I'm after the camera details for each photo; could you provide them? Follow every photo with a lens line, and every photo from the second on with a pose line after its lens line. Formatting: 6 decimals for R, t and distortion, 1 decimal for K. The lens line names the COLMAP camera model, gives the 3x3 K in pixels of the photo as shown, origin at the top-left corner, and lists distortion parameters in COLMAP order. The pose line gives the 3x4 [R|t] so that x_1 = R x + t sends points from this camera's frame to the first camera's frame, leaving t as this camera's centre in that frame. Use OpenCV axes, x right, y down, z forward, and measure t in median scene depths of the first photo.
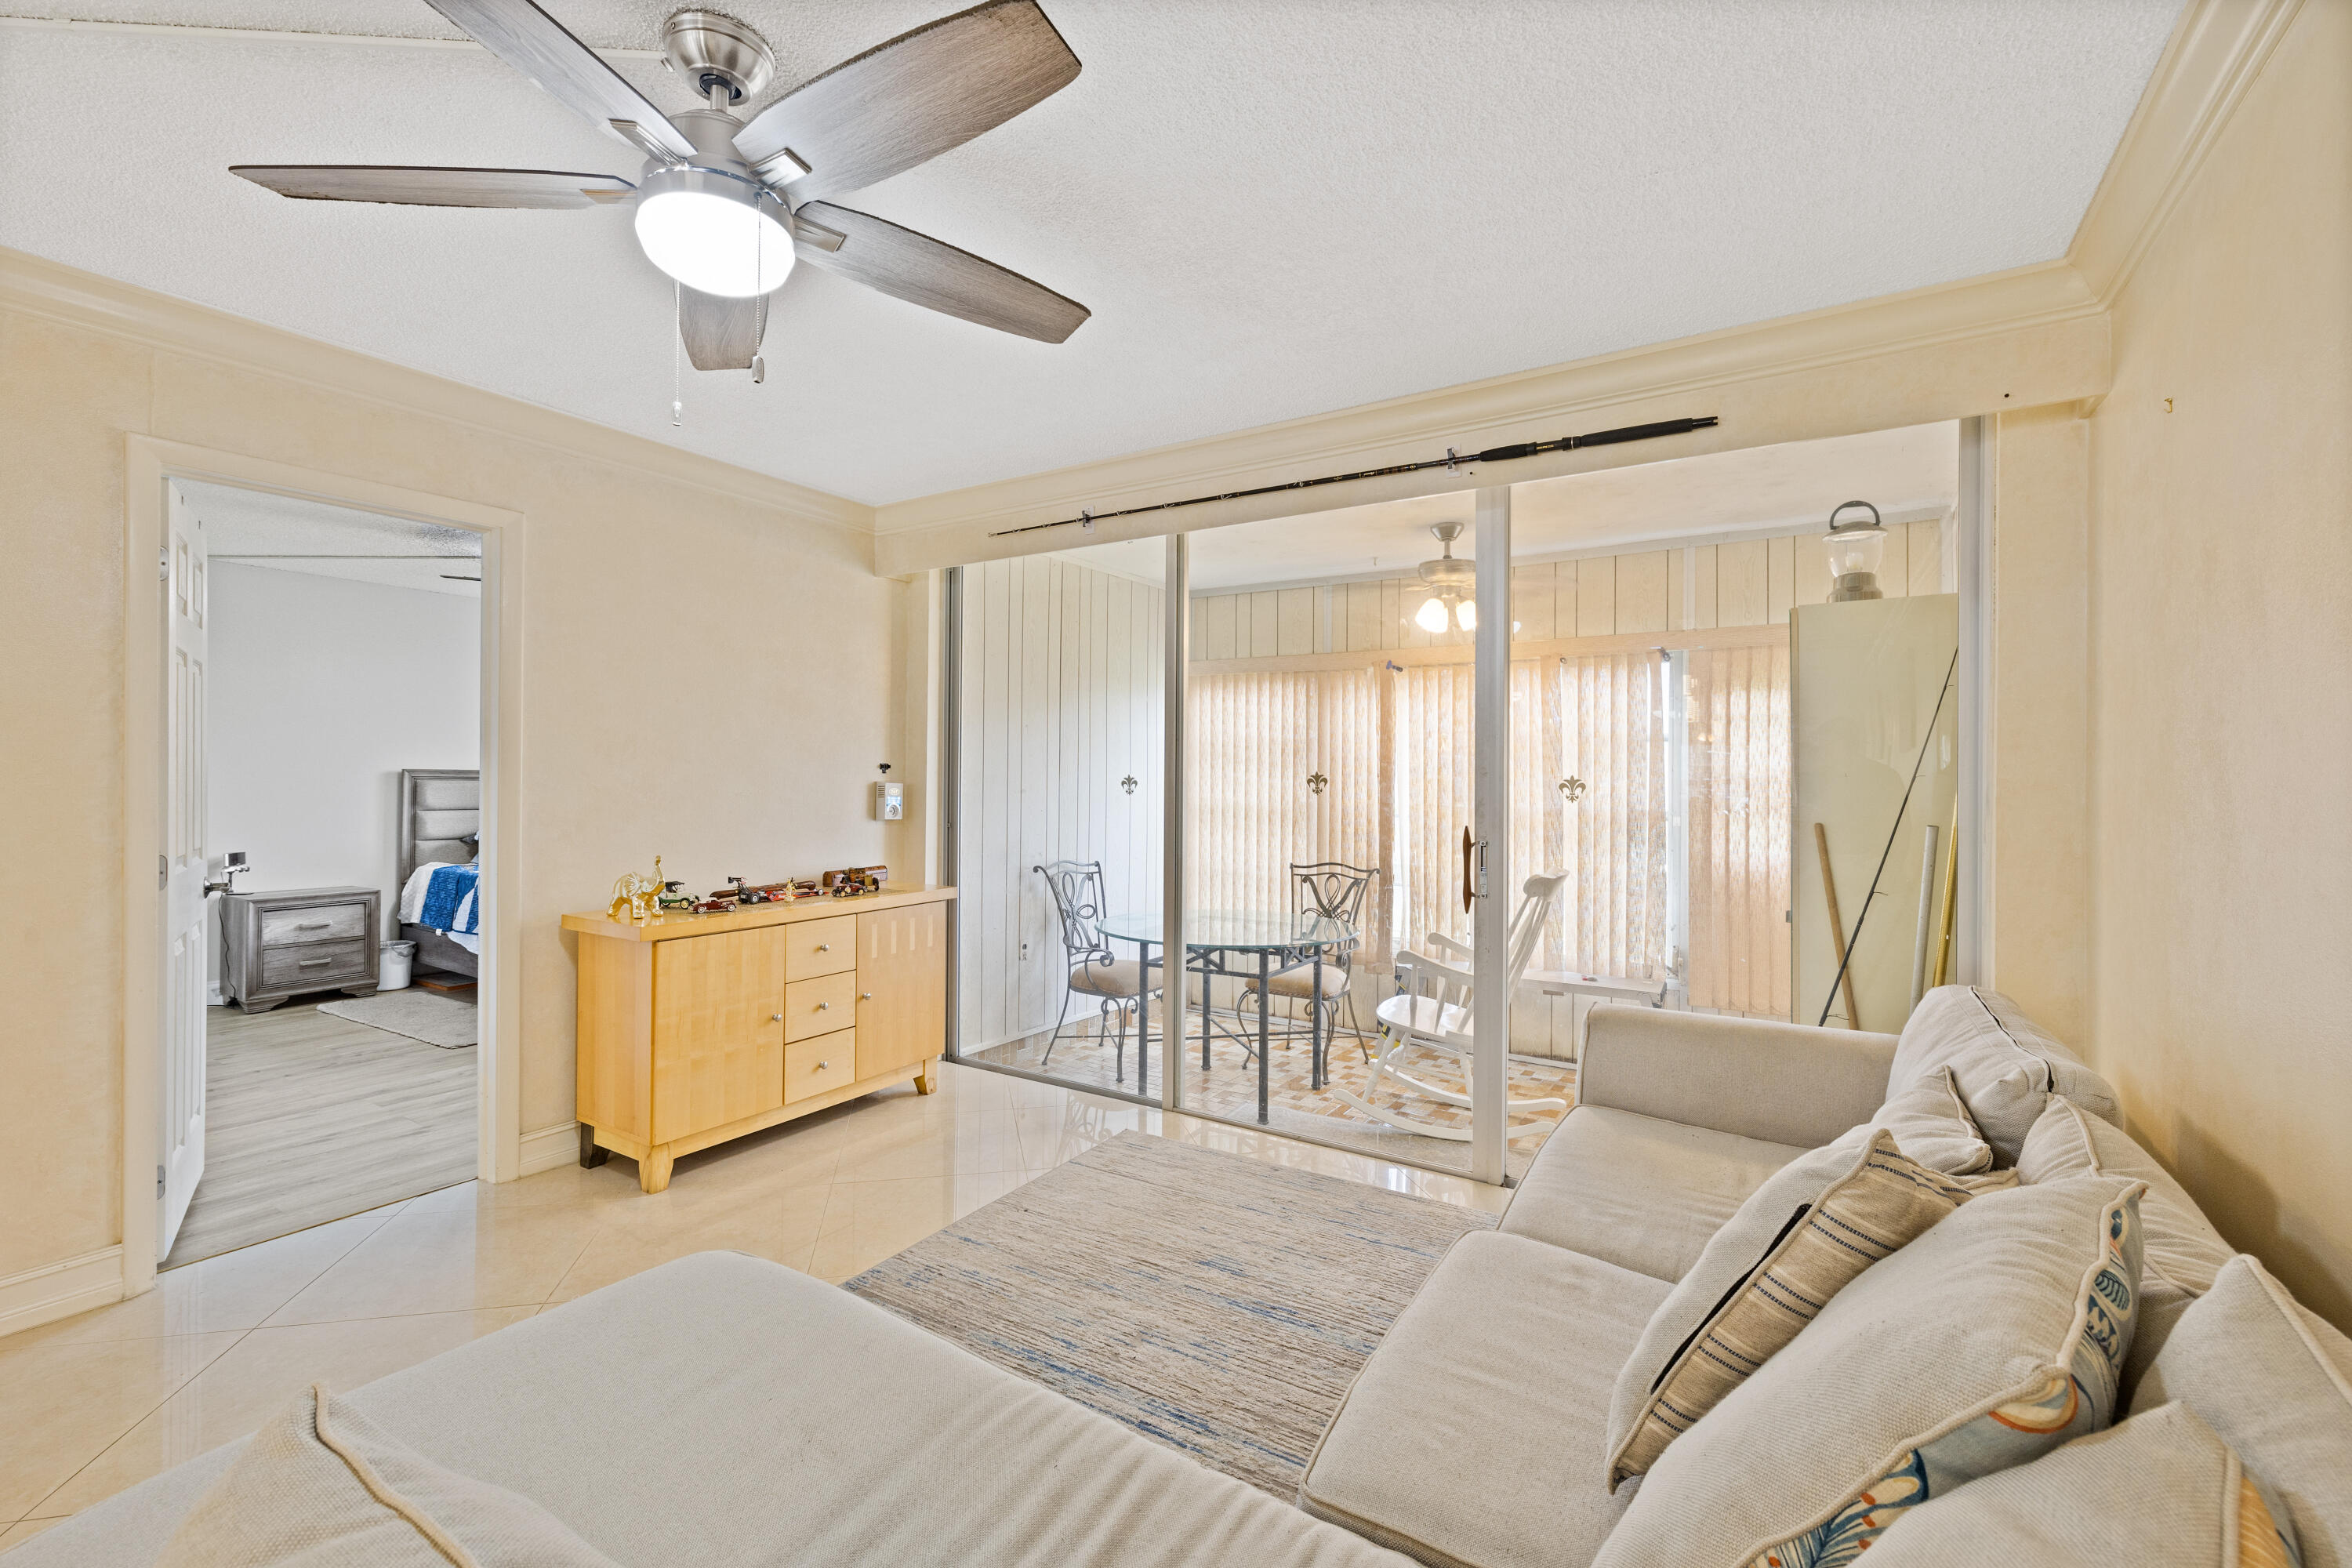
lens RADIAL K [[998.5, 0, 1168.6], [0, 998.5, 774.2], [0, 0, 1]] dist [0.001351, -0.000243]
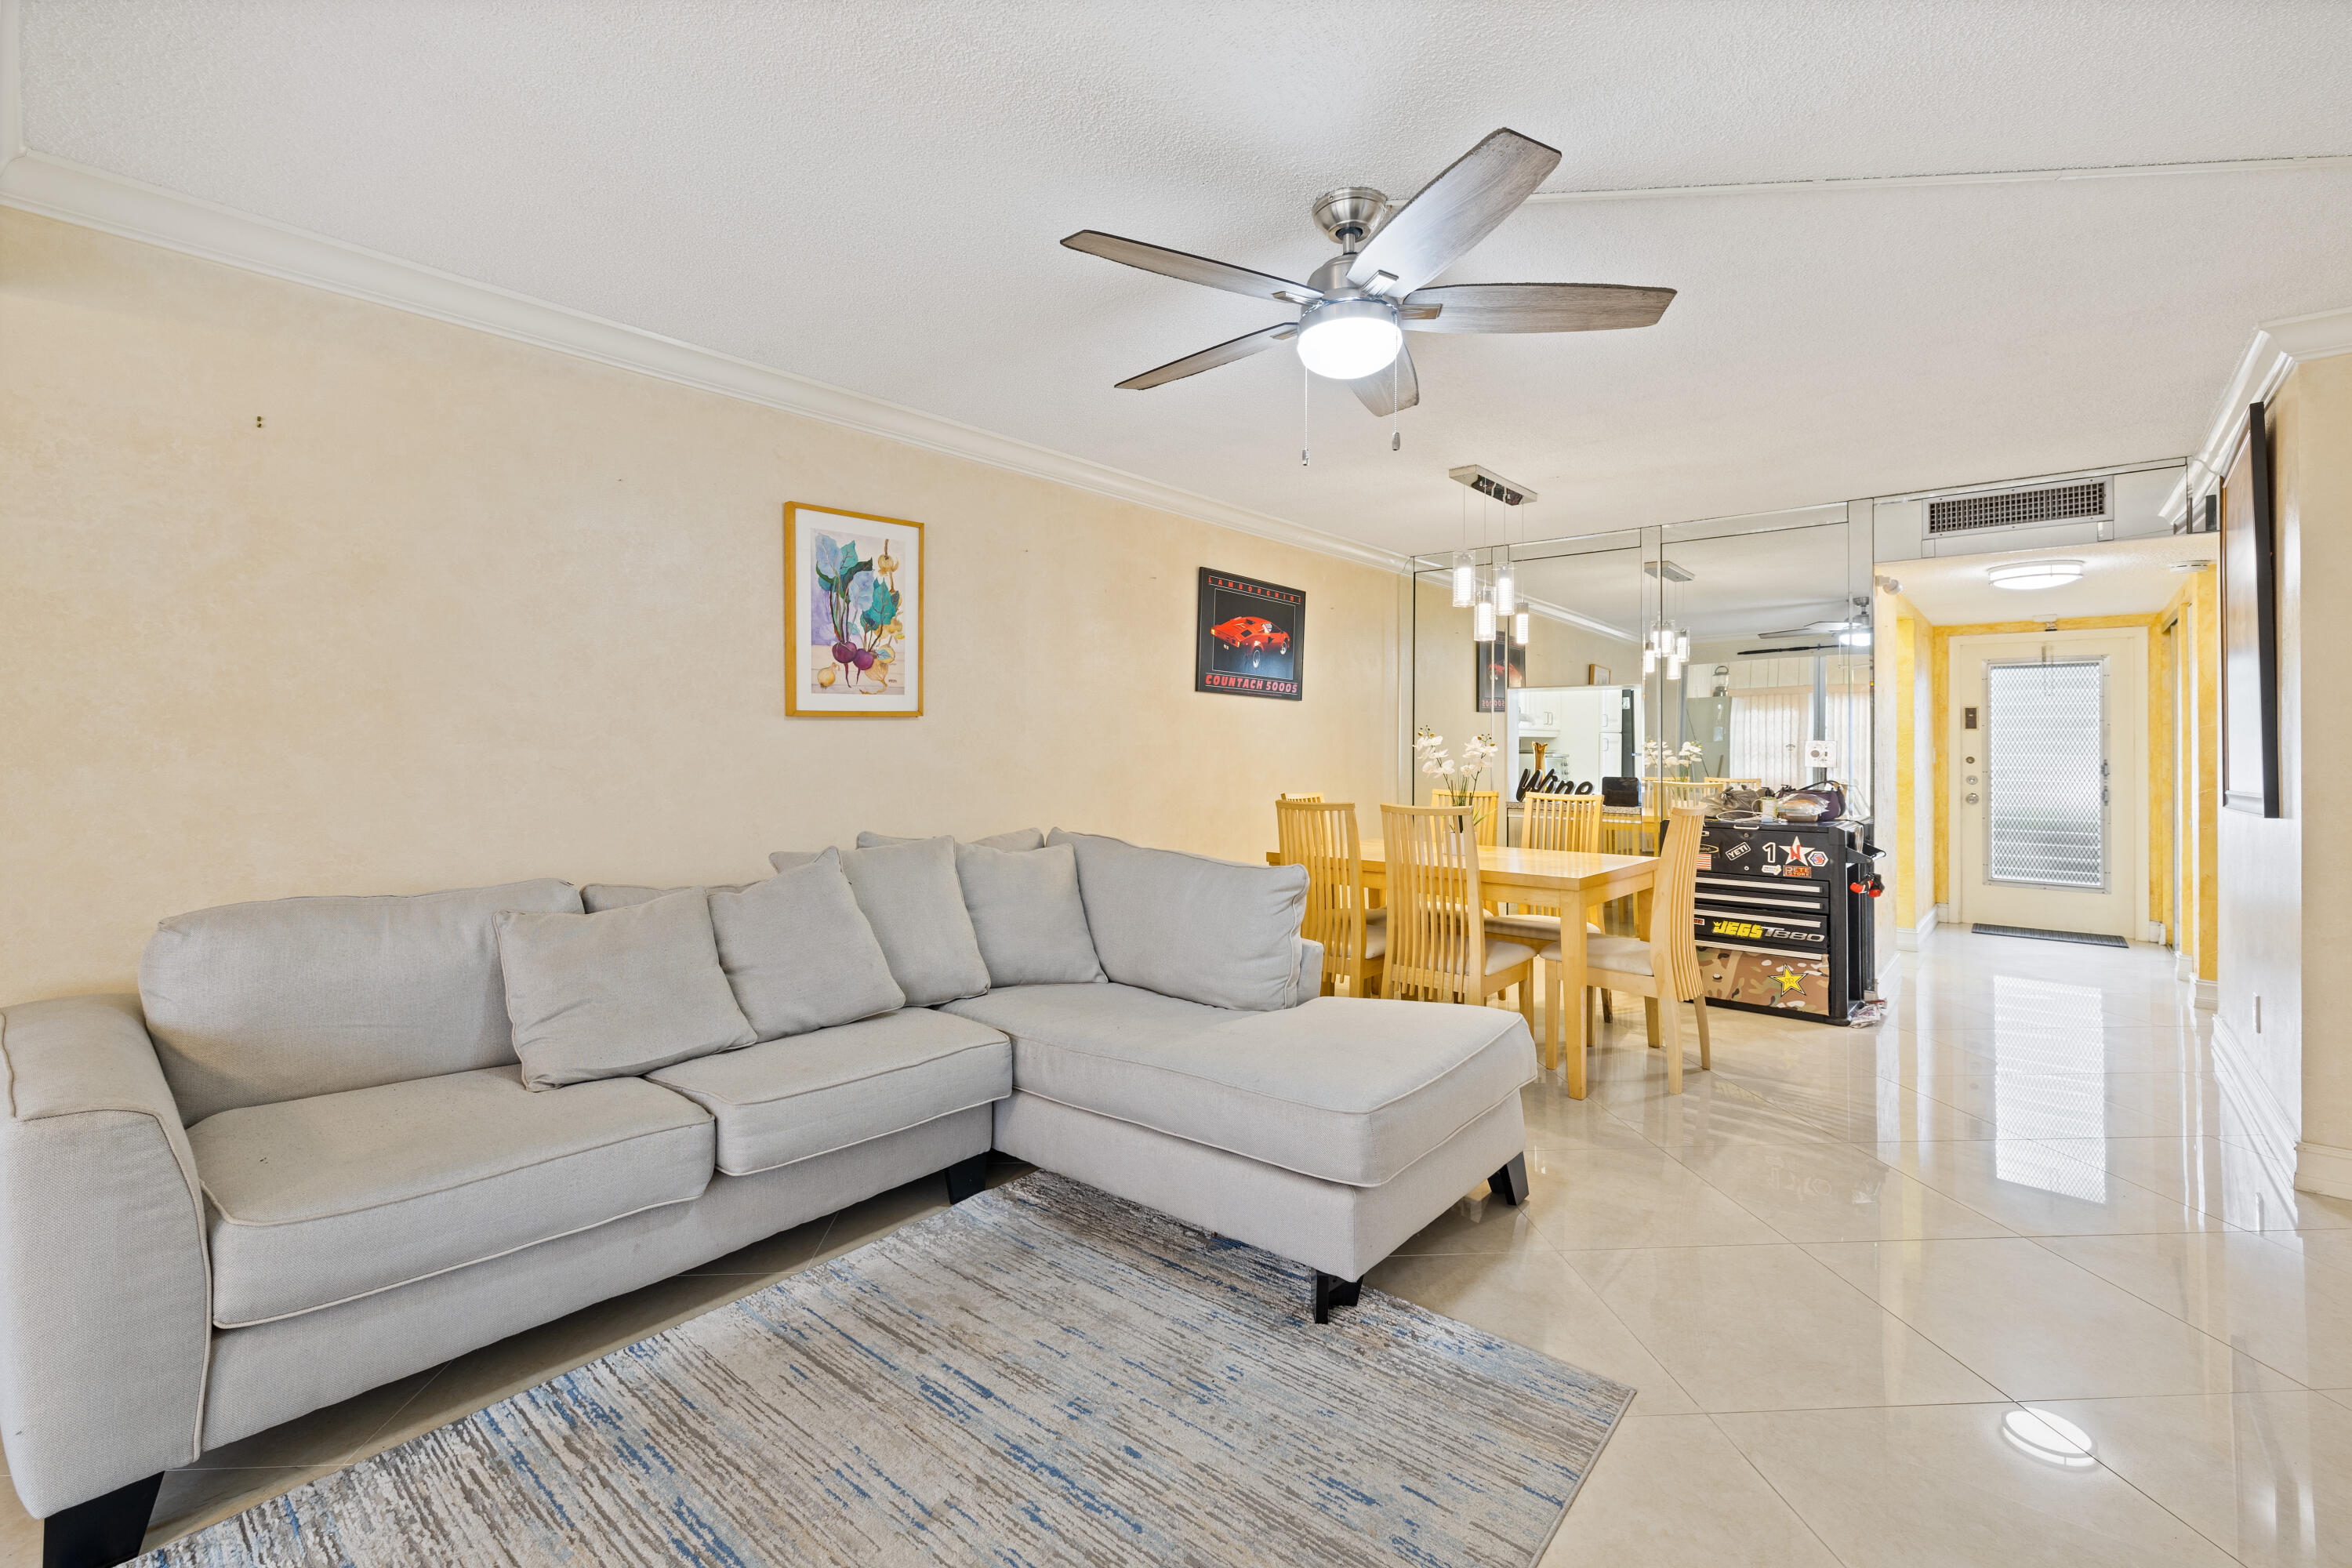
lens RADIAL K [[998.5, 0, 1169.6], [0, 998.5, 733.2], [0, 0, 1]] dist [0.001351, -0.000243]
pose [[-0.987690, -0.012683, 0.155908, -0.153094], [-0.013975, 0.999876, -0.007192, 0.011672], [-0.155797, -0.009282, -0.987745, 0.868974]]
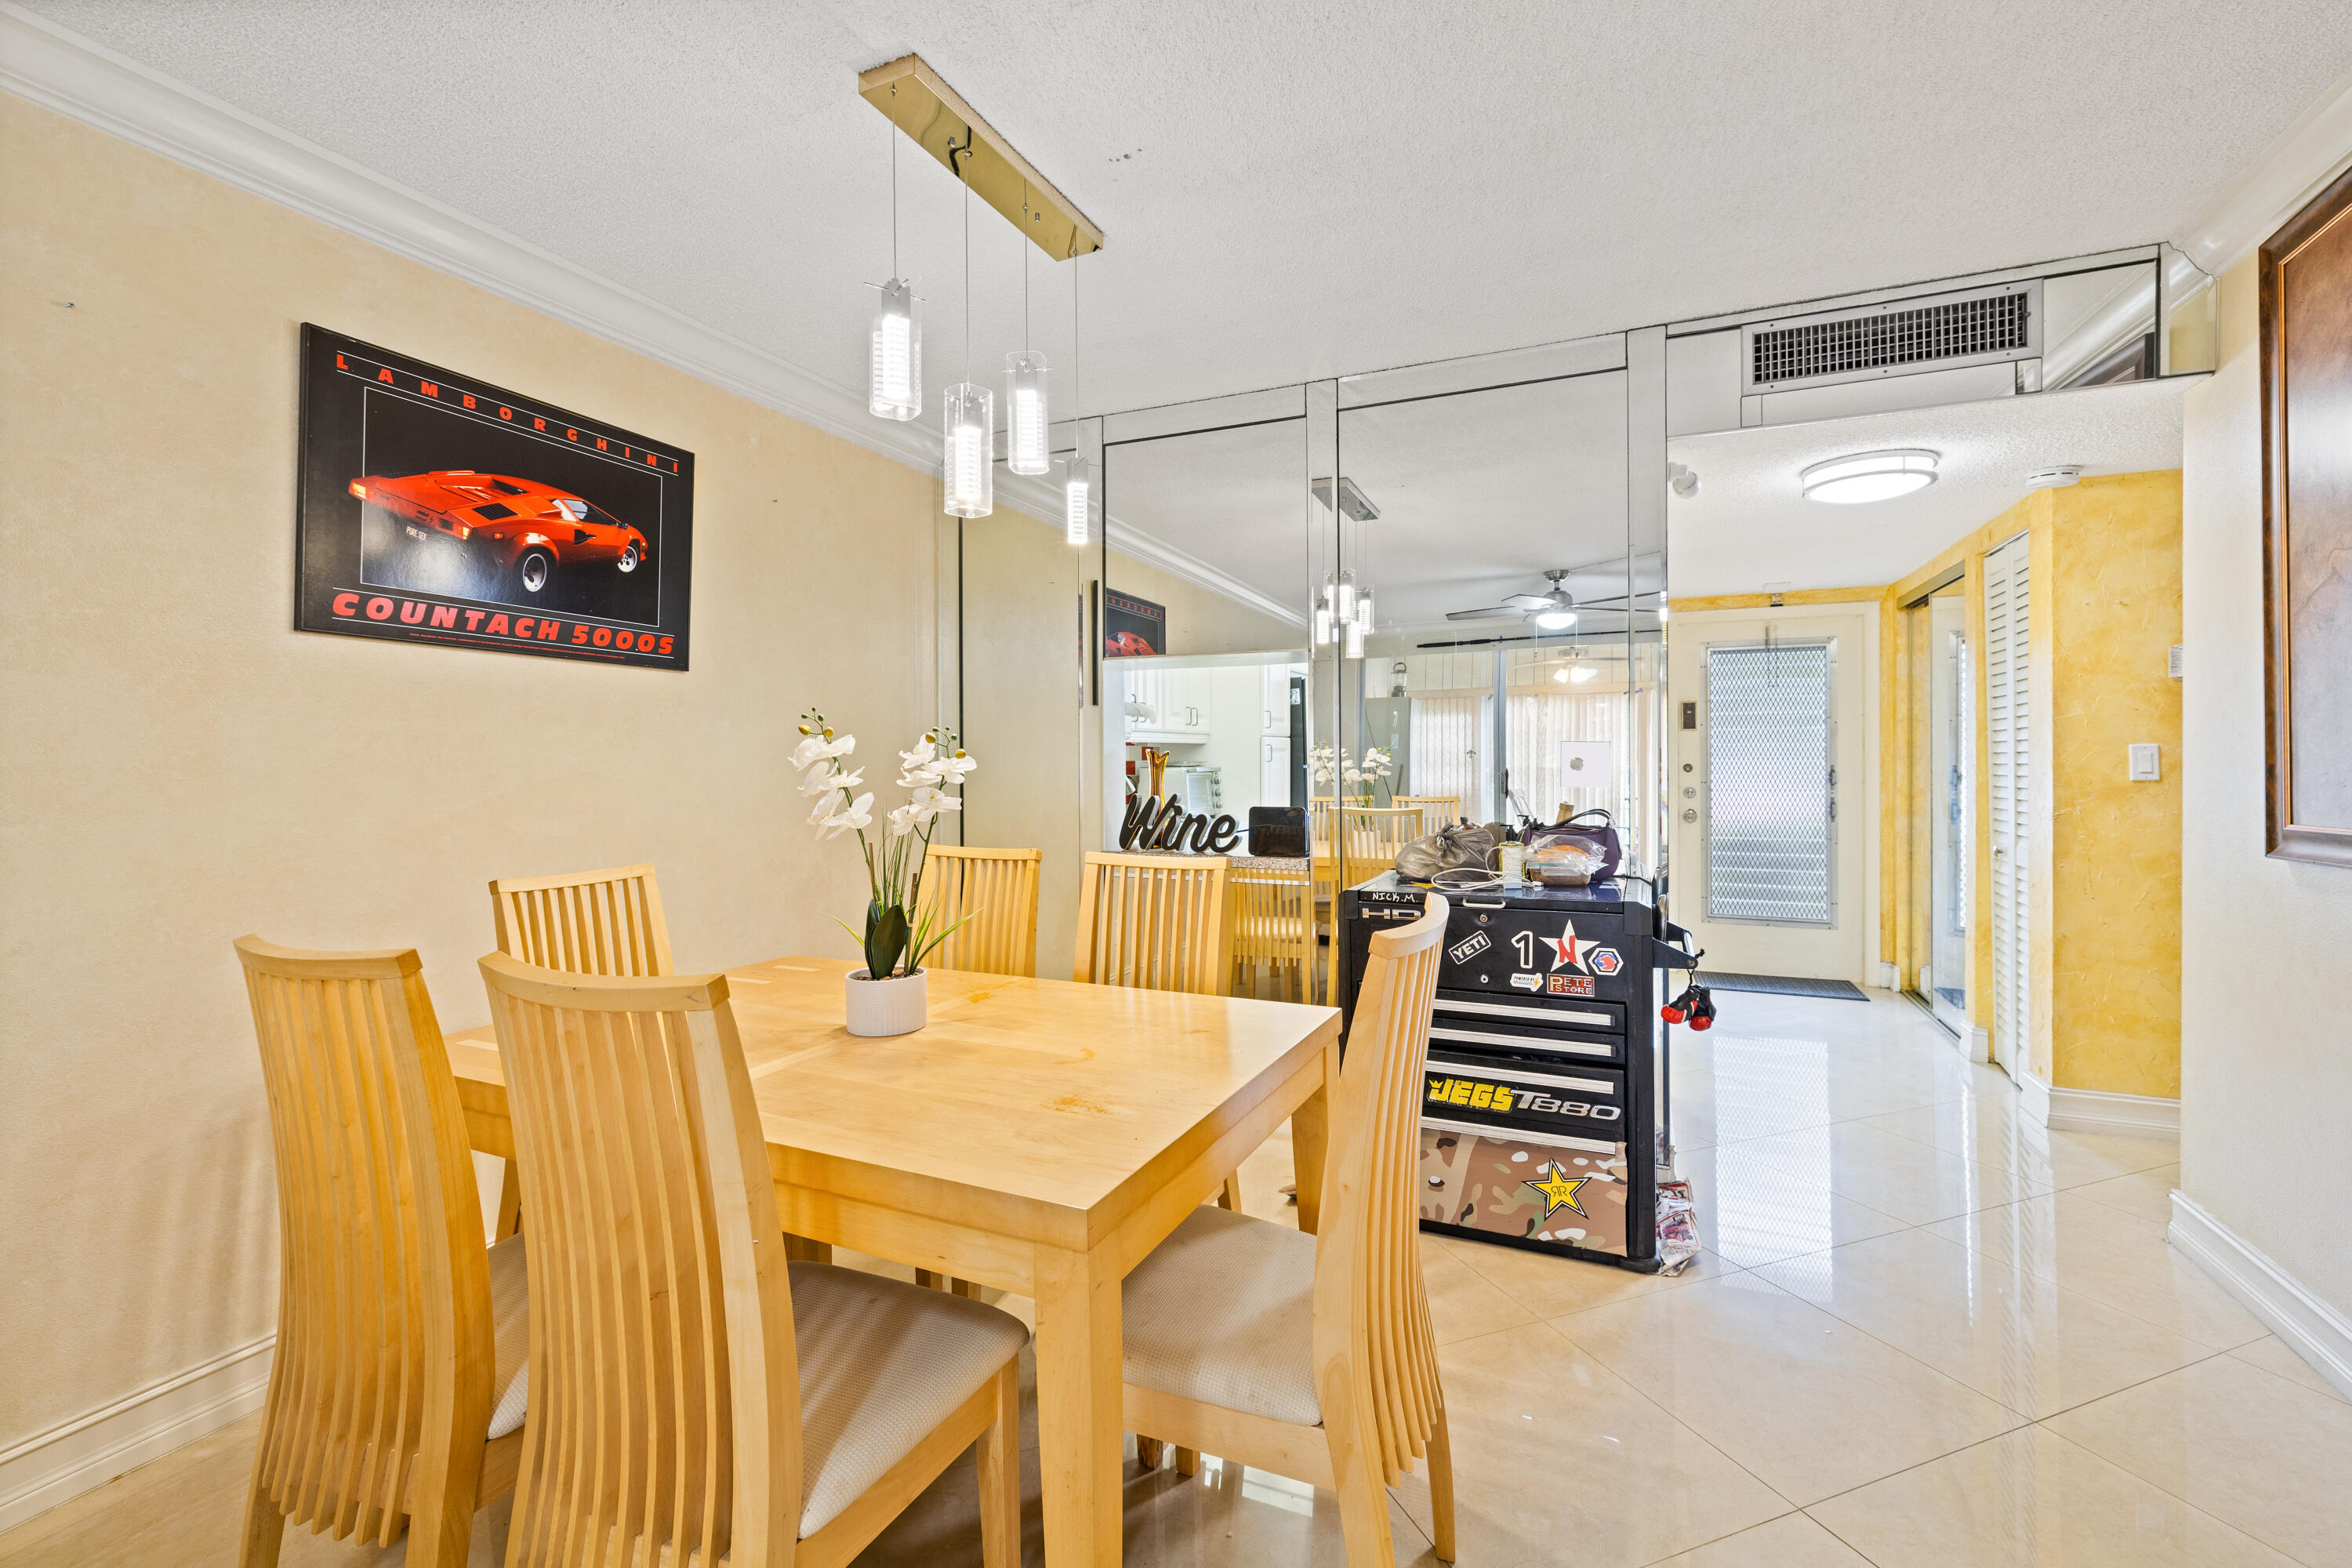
lens RADIAL K [[998.5, 0, 1190.0], [0, 998.5, 758.4], [0, 0, 1]] dist [0.001351, -0.000243]
pose [[-0.988227, -0.002944, -0.152963, -0.339813], [-0.003442, 0.999990, 0.002992, 0.011334], [0.152953, 0.003483, -0.988227, 0.265639]]
